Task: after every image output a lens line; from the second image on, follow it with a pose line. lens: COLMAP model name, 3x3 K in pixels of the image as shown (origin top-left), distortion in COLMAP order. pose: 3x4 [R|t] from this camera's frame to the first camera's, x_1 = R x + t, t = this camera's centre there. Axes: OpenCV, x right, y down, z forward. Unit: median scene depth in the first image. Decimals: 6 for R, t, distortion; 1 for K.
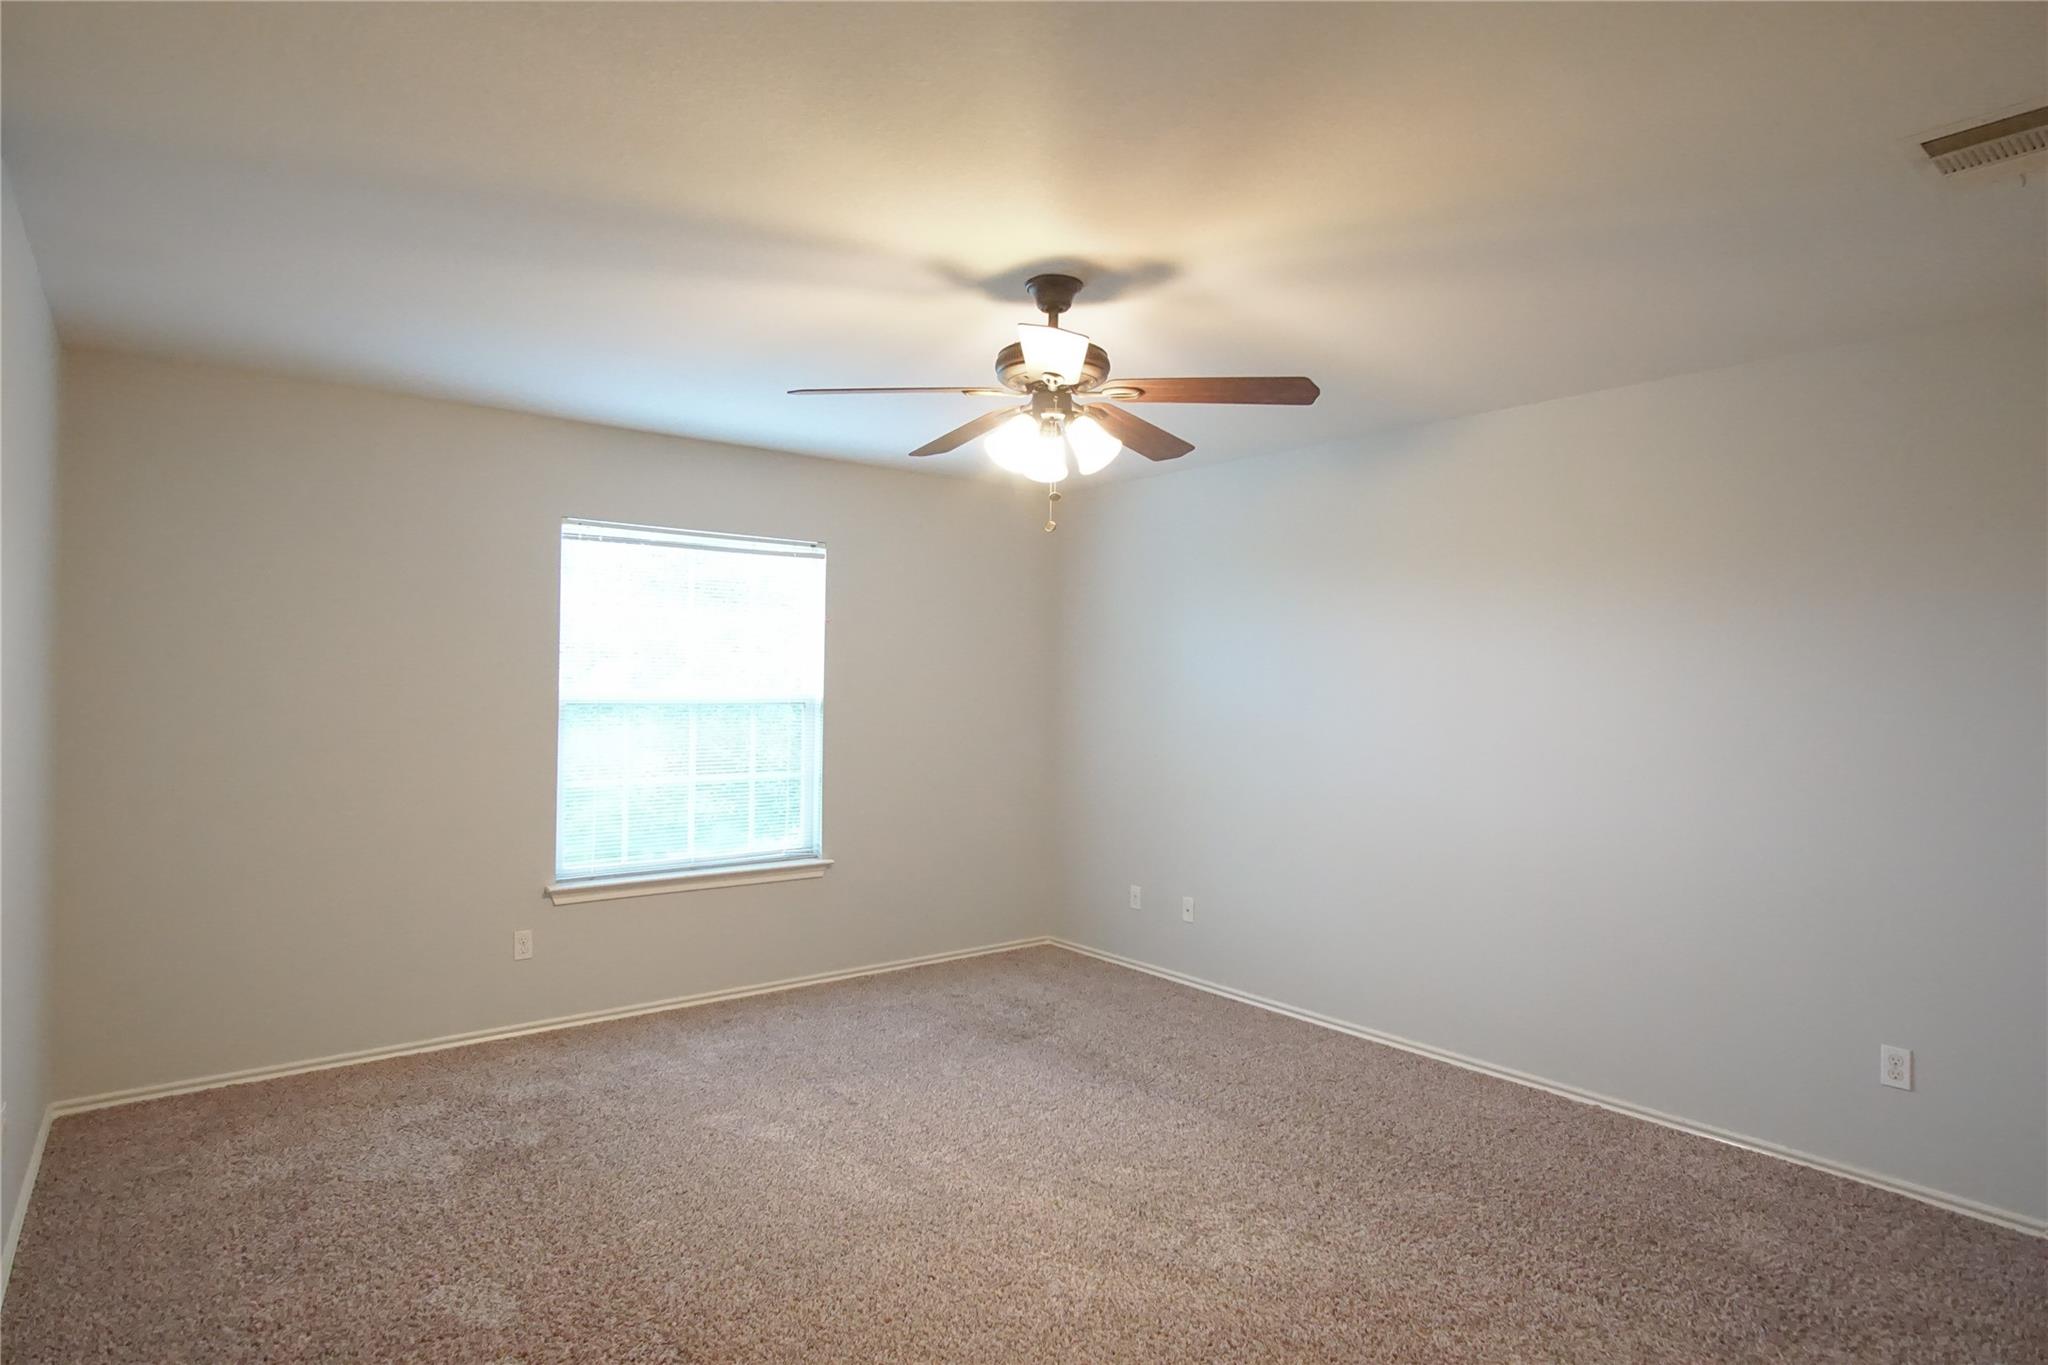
lens RADIAL K [[1070.6, 0, 1024.0], [0, 1070.6, 682.5], [0, 0, 1]] dist [-0.002186, -0.000190]
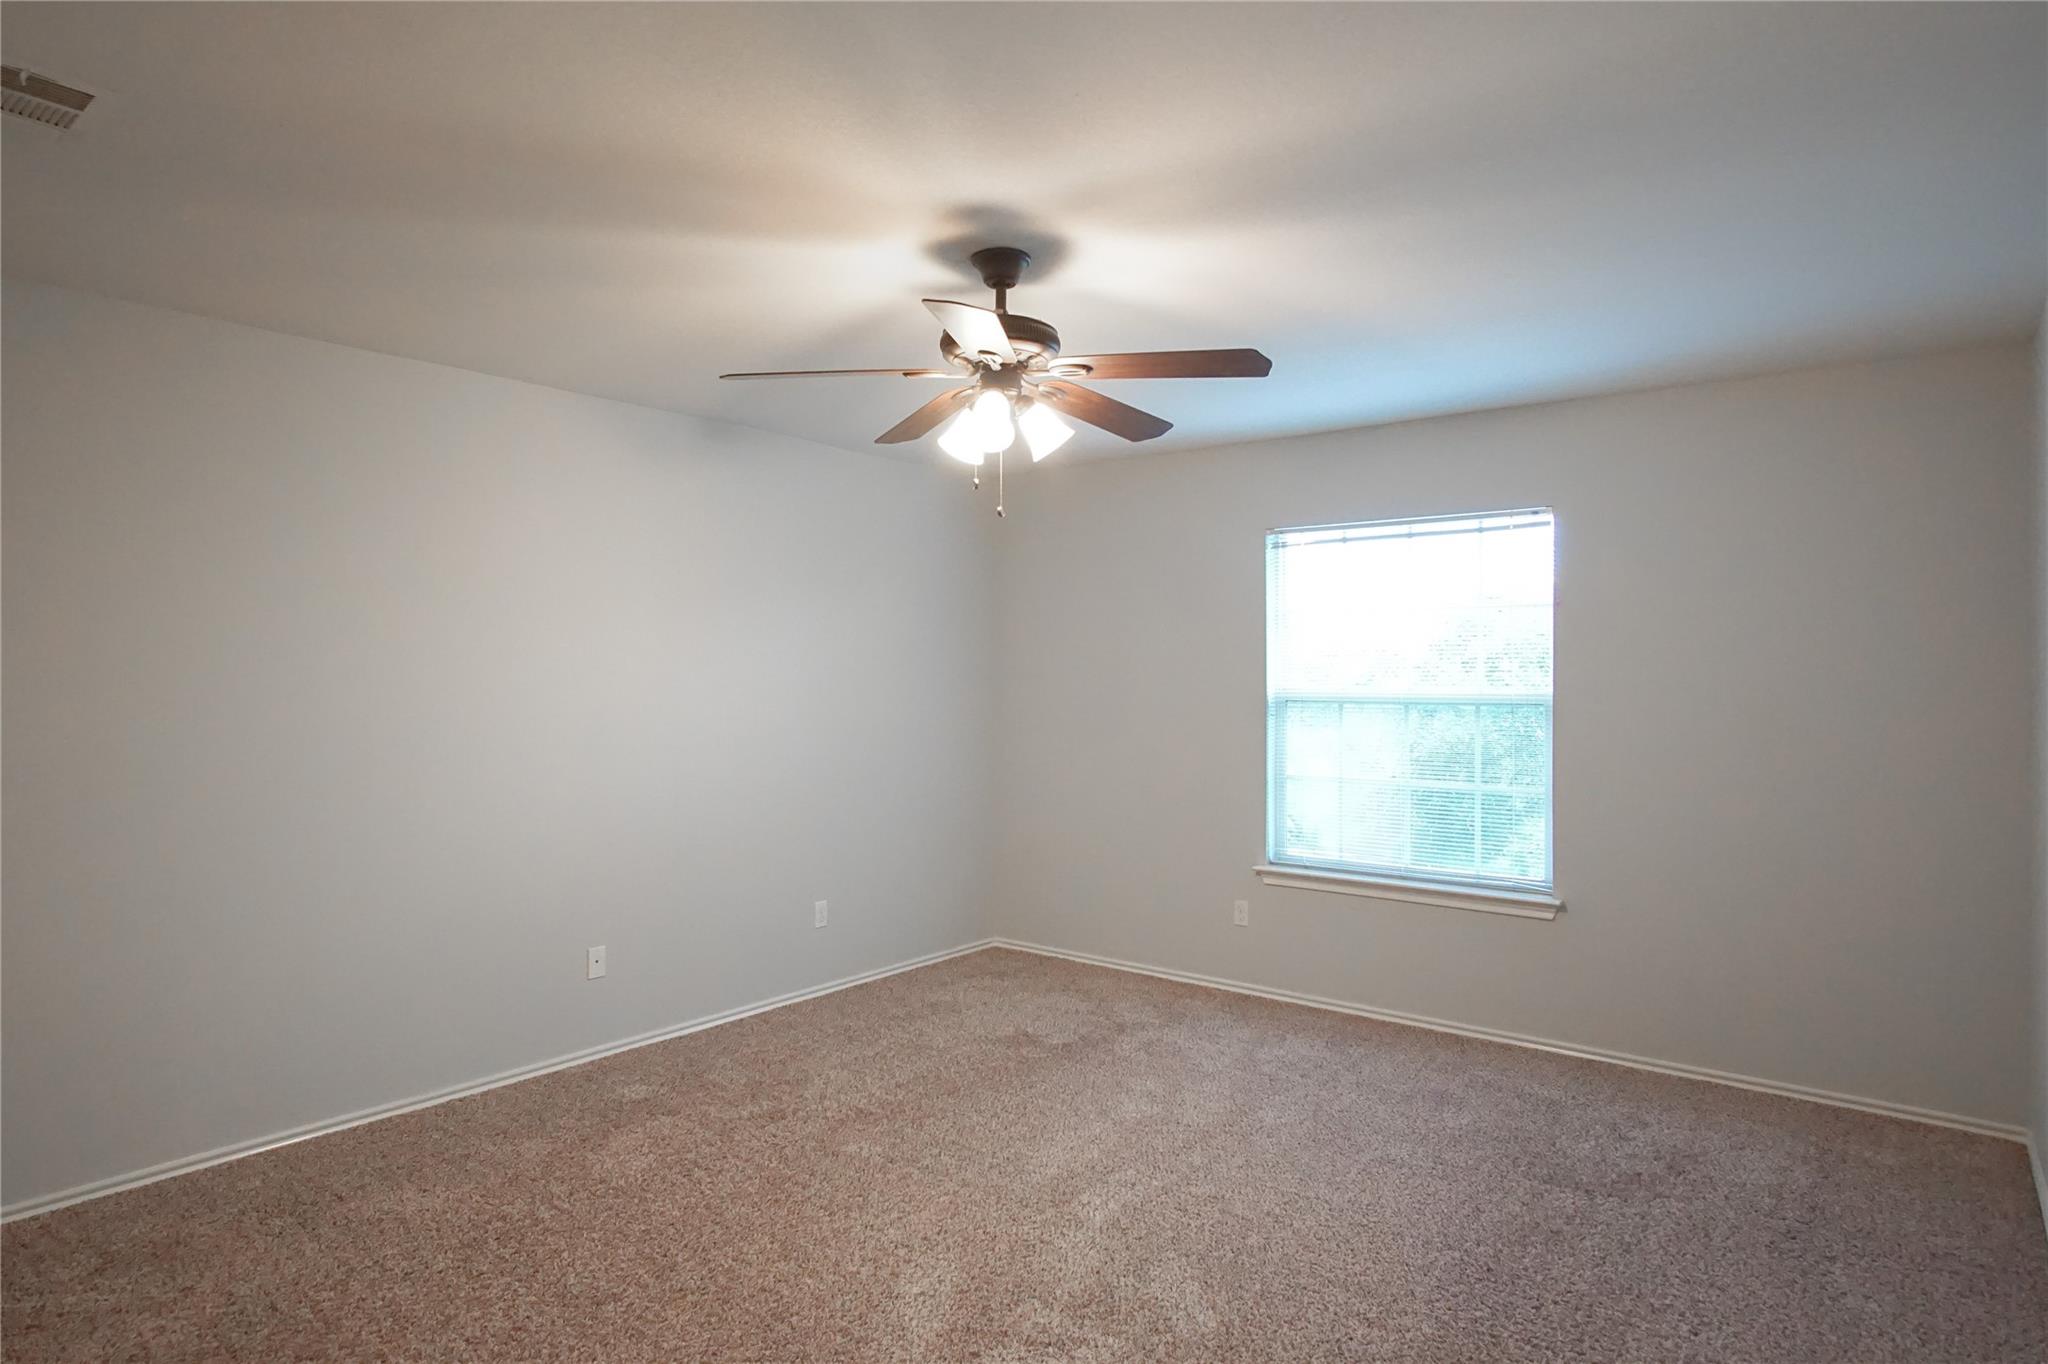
lens RADIAL K [[1132.1, 0, 1023.7], [0, 1132.1, 672.9], [0, 0, 1]] dist [-0.003963, -0.001442]
pose [[0.241365, -0.016617, -0.970292, 0.630573], [0.006071, 0.999860, -0.015613, 0.008451], [0.970415, -0.002123, 0.241432, 0.479116]]
